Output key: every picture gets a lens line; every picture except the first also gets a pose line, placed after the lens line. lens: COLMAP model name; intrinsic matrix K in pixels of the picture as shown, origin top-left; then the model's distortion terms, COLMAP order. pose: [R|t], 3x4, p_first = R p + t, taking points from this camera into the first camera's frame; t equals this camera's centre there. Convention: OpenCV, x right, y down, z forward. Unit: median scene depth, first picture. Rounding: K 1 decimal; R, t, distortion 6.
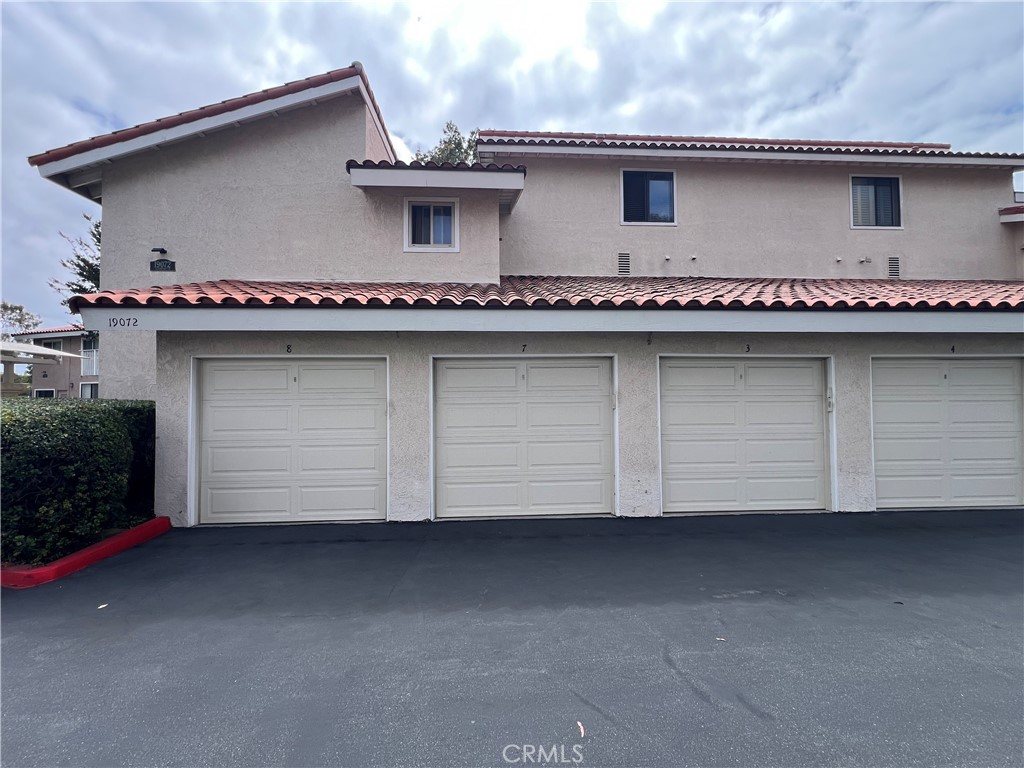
lens RADIAL K [[407.9, 0, 512.0], [0, 407.9, 384.0], [0, 0, 1]] dist [0.000558, 0.000091]
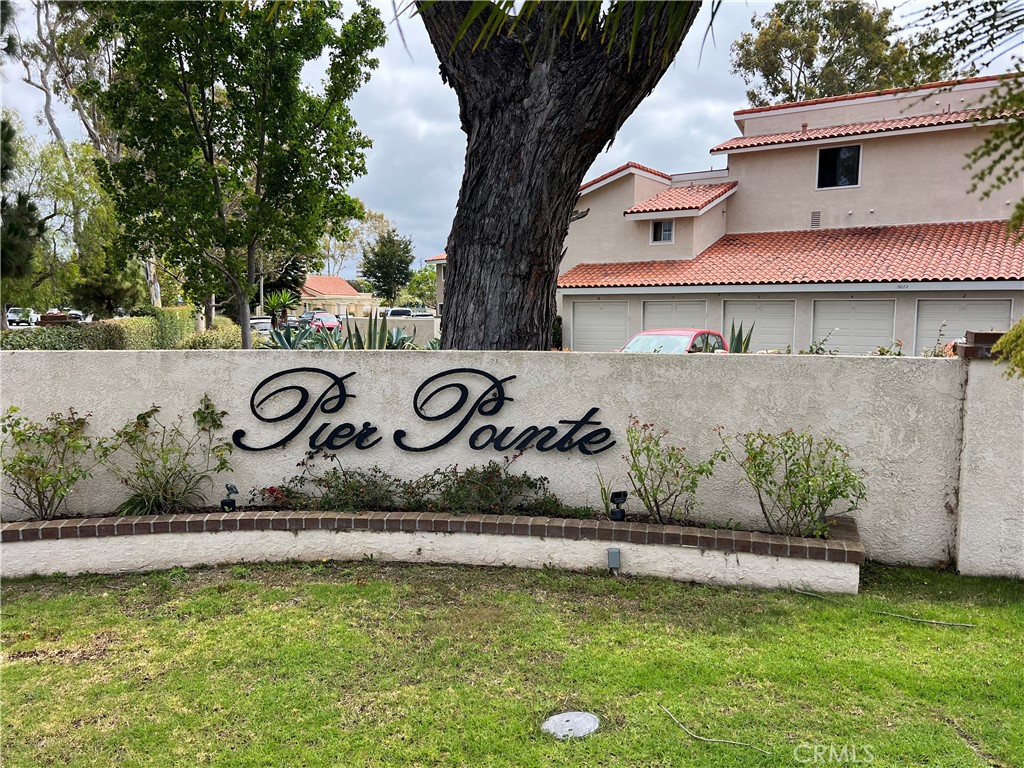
lens RADIAL K [[770.0, 0, 512.0], [0, 770.0, 384.0], [0, 0, 1]] dist [0.024254, -0.004994]
pose [[0.794948, 0.069430, -0.602691, 1.079622], [0.010685, 0.991673, 0.128335, -0.087723], [0.606583, -0.108460, 0.787587, -1.765463]]
